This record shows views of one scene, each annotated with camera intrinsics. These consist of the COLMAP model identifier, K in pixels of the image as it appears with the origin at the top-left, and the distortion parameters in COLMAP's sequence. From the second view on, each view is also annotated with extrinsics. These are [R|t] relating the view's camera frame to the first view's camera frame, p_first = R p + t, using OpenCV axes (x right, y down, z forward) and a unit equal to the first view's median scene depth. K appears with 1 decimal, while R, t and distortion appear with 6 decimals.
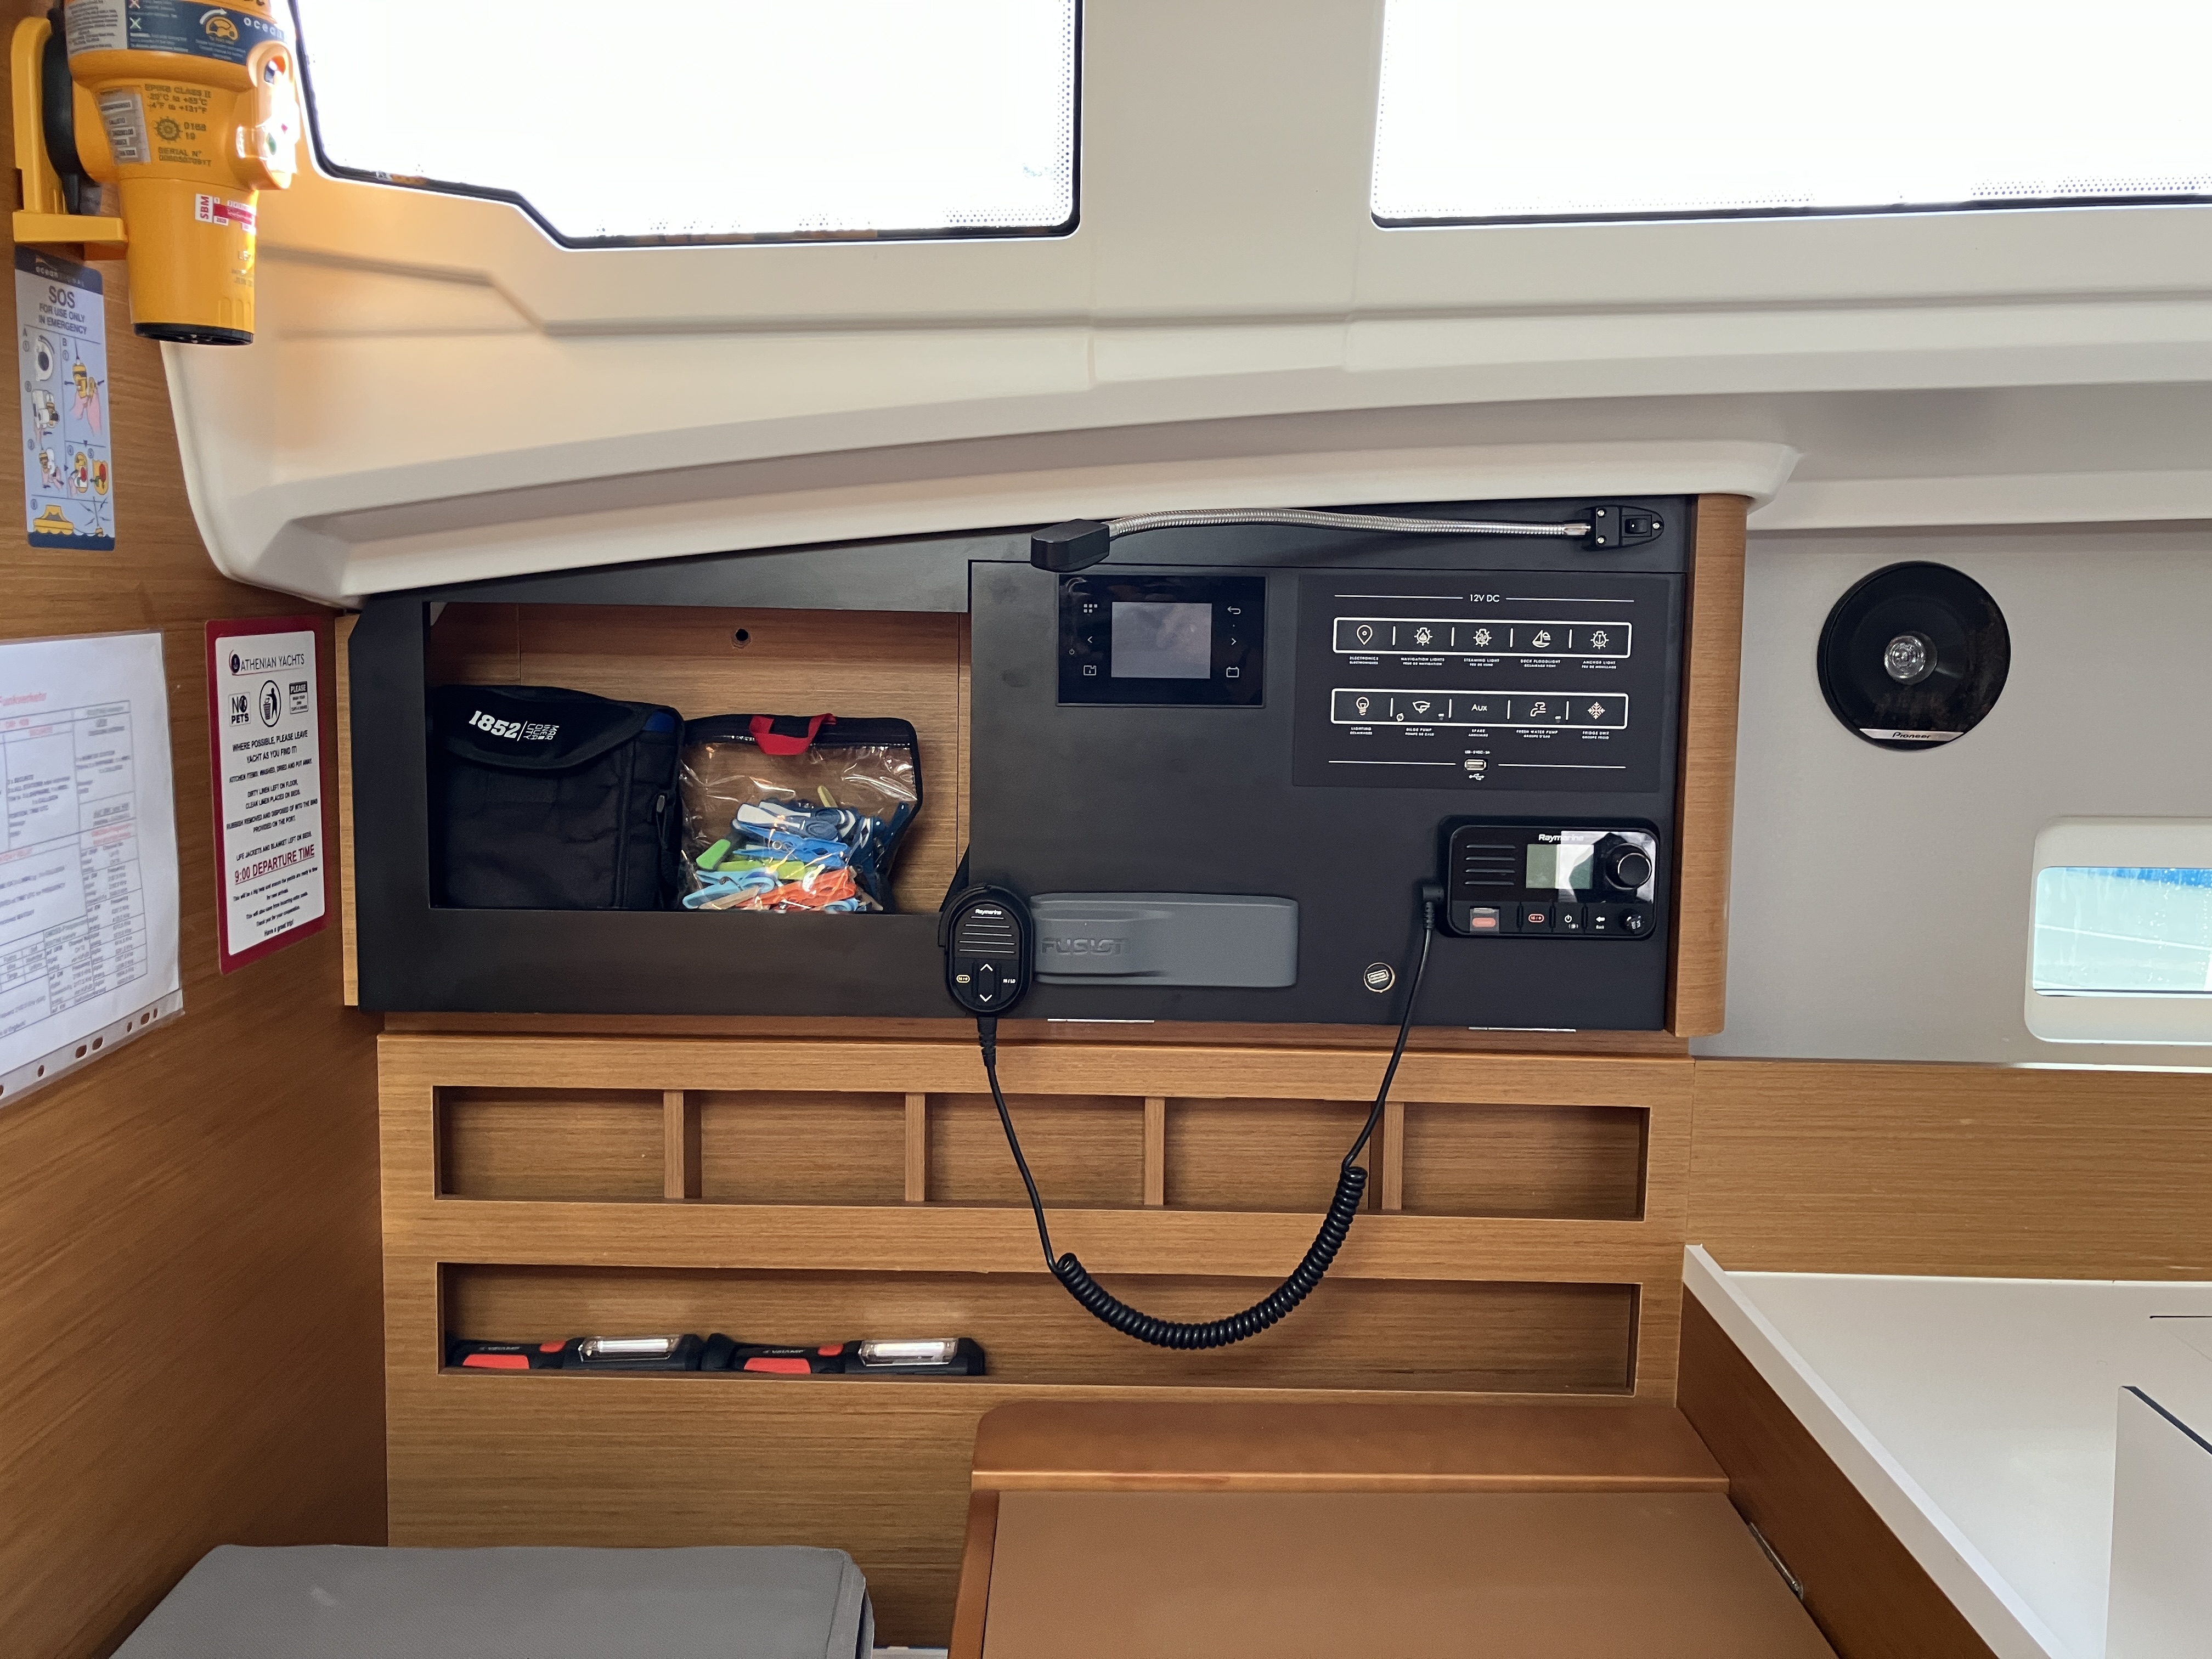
lens RADIAL K [[1783.6, 0, 1096.8], [0, 1783.6, 793.1], [0, 0, 1]] dist [0.010000, -0.000922]
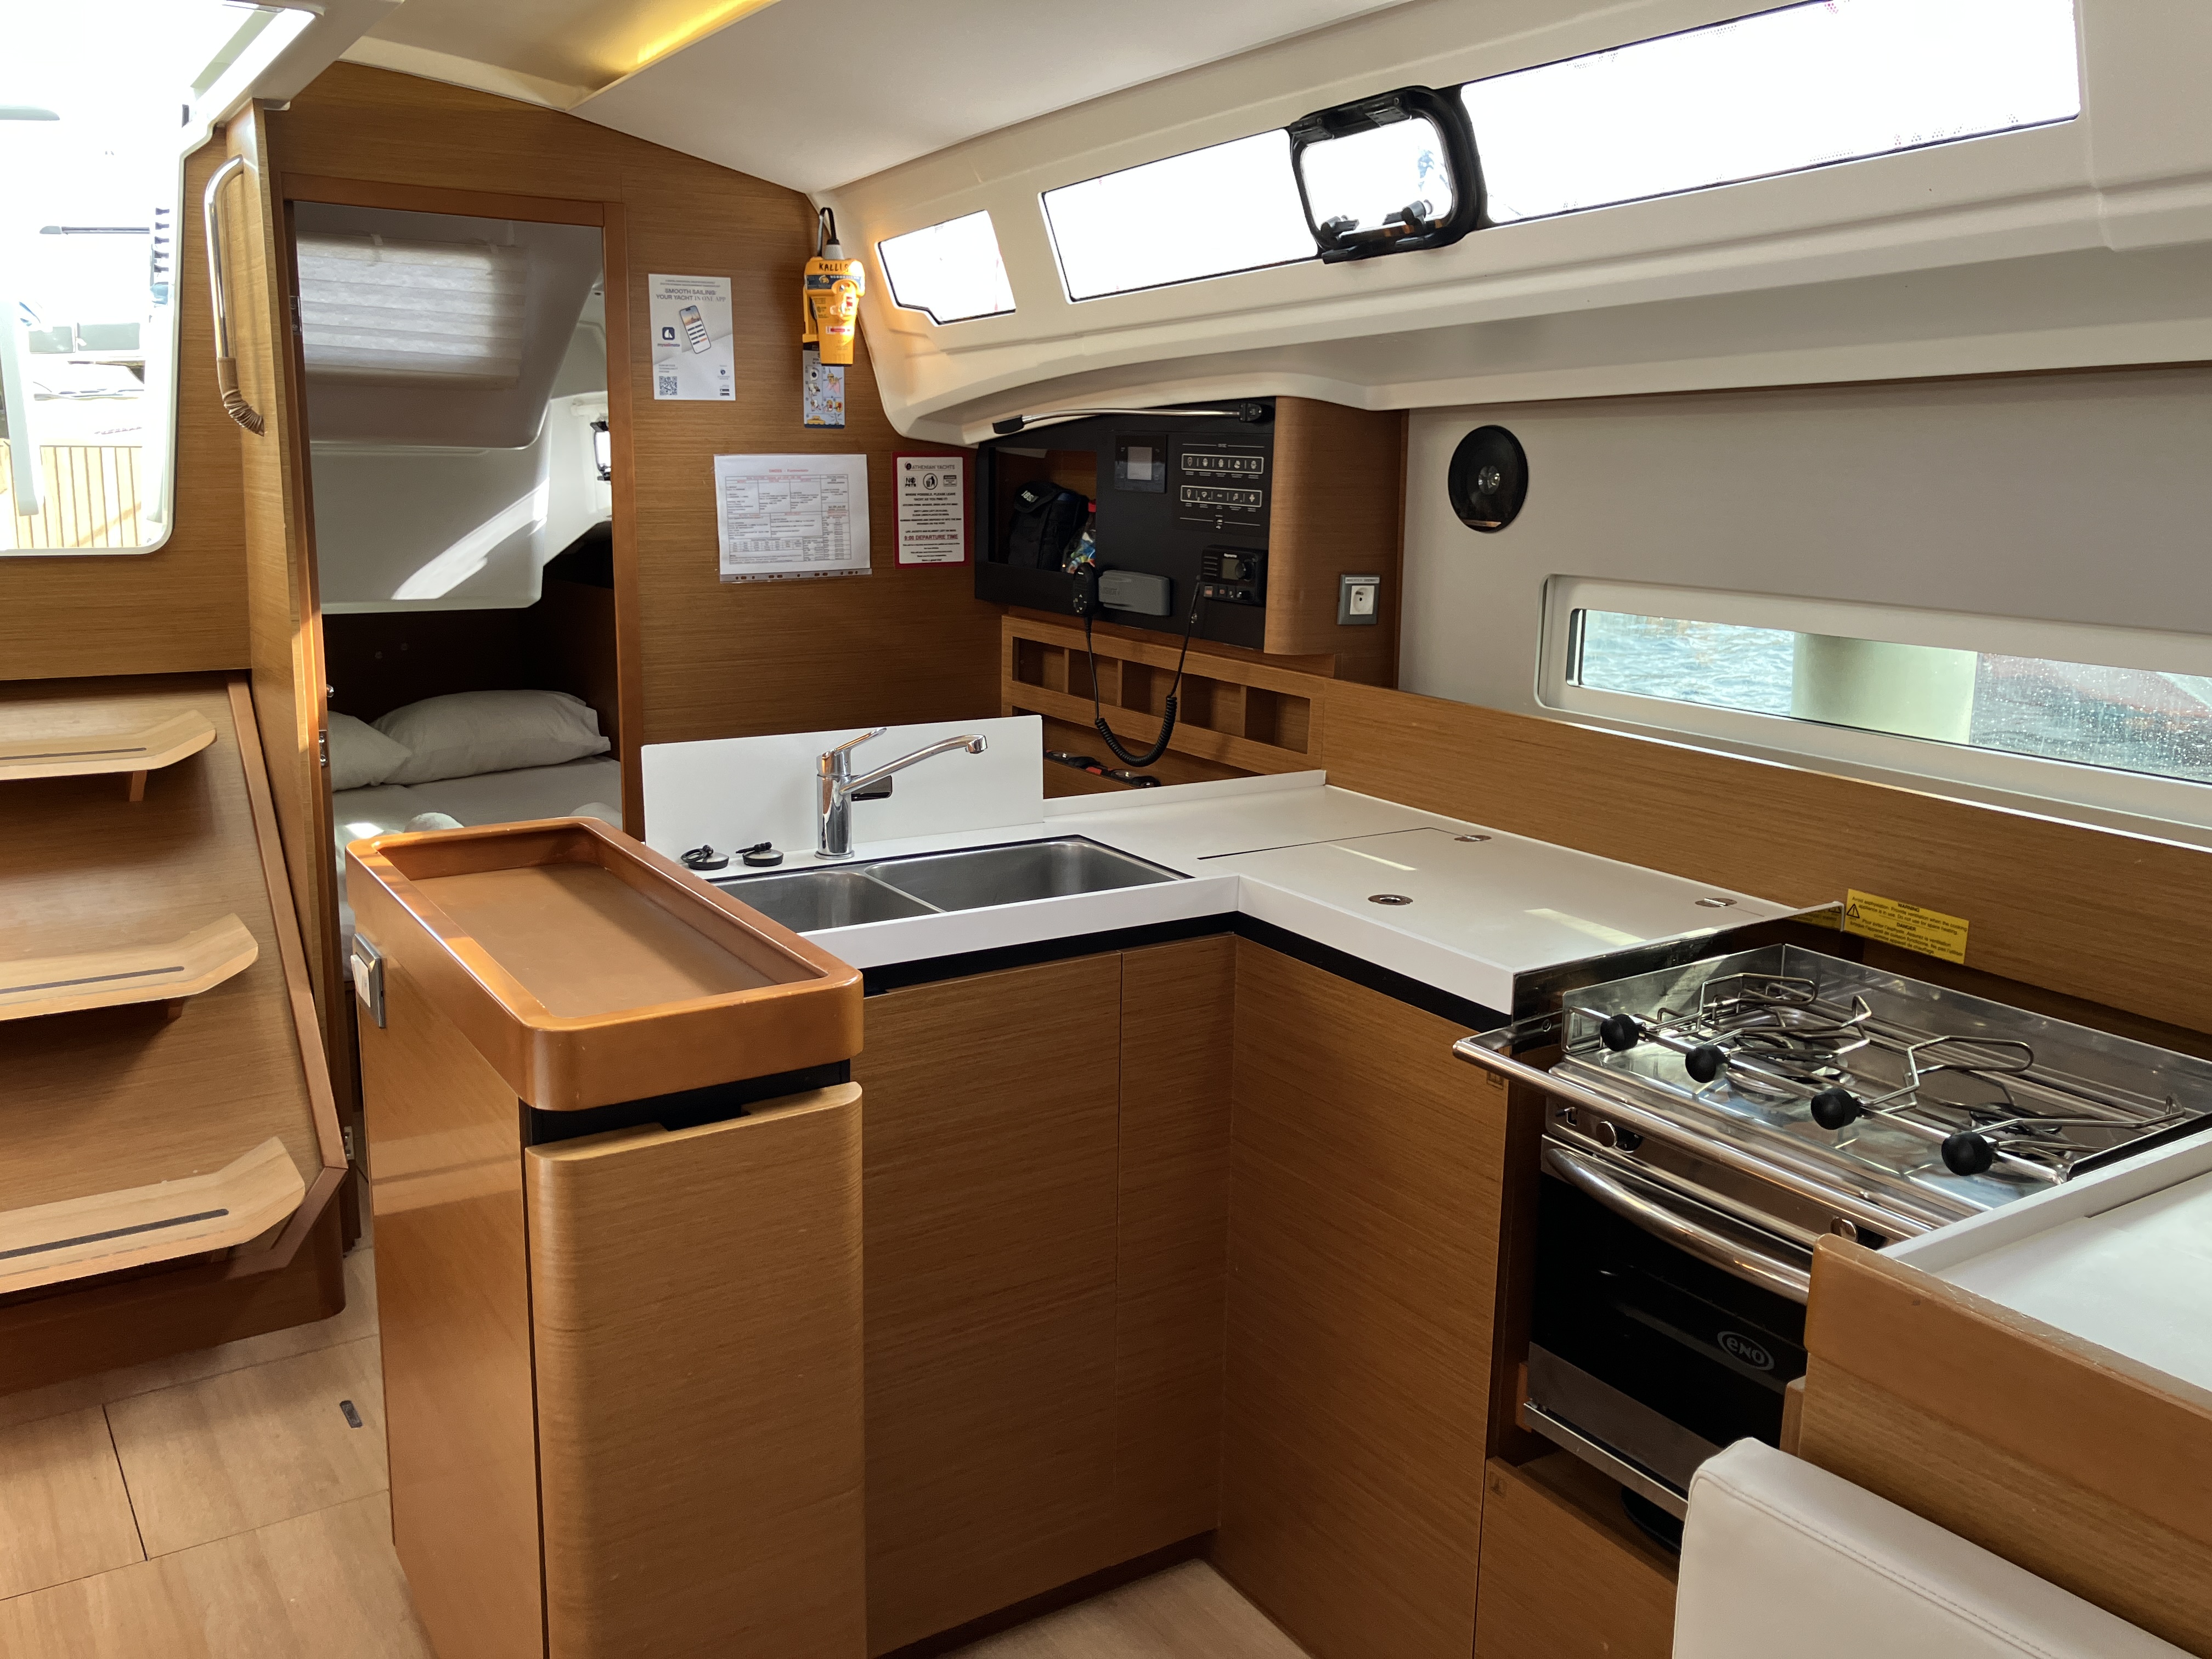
lens RADIAL K [[1783.6, 0, 1096.8], [0, 1783.6, 793.1], [0, 0, 1]] dist [0.010000, -0.000922]
pose [[0.540253, 0.160719, -0.826012, 2.067064], [-0.105251, 0.986789, 0.123162, 0.061385], [0.834895, 0.020400, 0.550032, -0.343912]]
